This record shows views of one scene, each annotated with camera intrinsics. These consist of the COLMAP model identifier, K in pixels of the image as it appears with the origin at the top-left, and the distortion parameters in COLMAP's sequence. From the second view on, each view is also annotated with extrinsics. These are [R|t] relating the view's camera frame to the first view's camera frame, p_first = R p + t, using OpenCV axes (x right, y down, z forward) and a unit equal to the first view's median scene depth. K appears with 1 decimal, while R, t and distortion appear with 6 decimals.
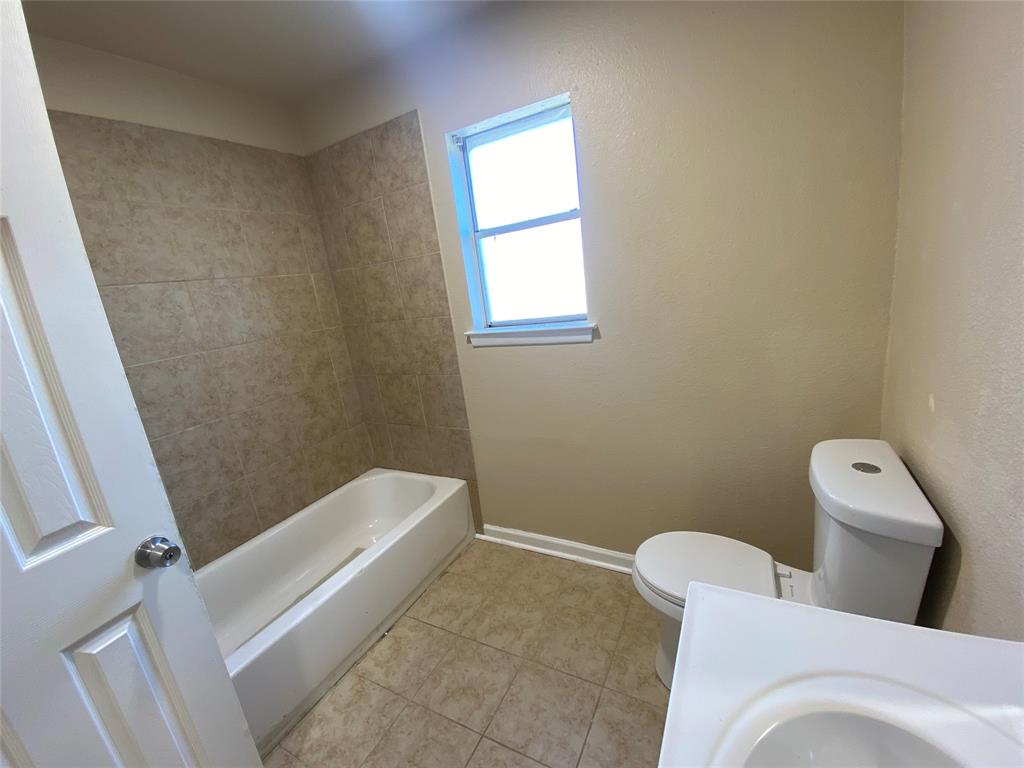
lens RADIAL K [[413.6, 0, 510.8], [0, 413.6, 382.9], [0, 0, 1]] dist [0.000977, -0.012202]
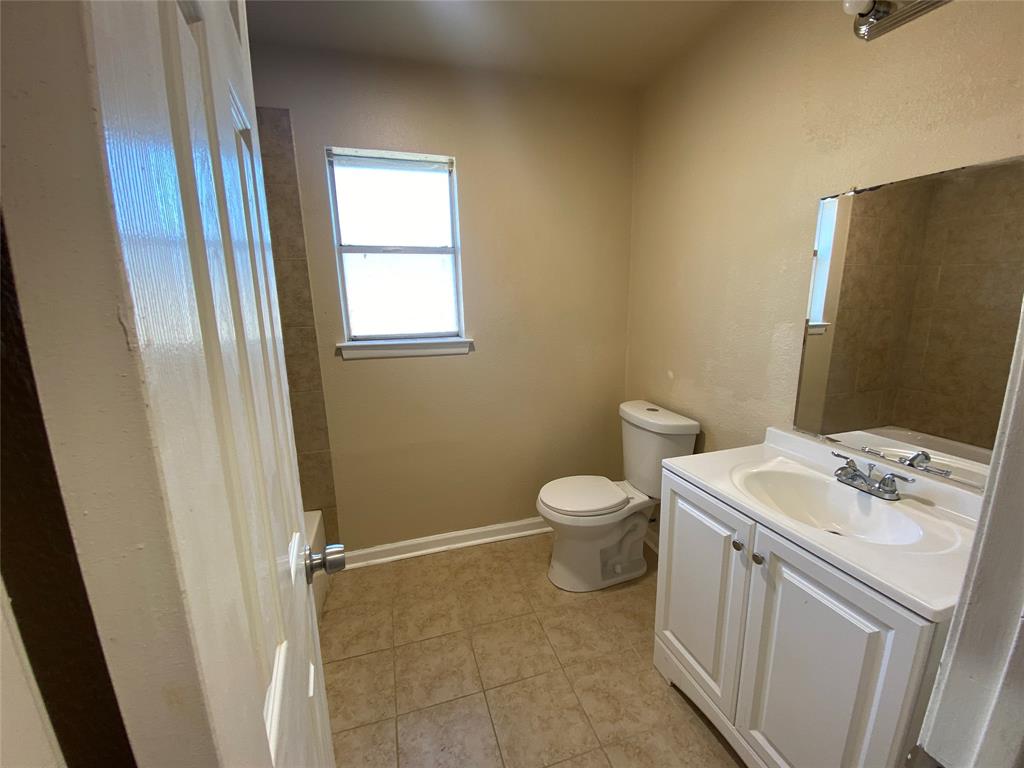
lens RADIAL K [[413.6, 0, 510.9], [0, 413.6, 381.8], [0, 0, 1]] dist [0.000977, -0.012202]
pose [[0.695621, -0.022502, 0.718056, -0.592567], [0.101144, 0.992621, -0.066877, 0.079935], [-0.711253, 0.119148, 0.692764, 0.055410]]
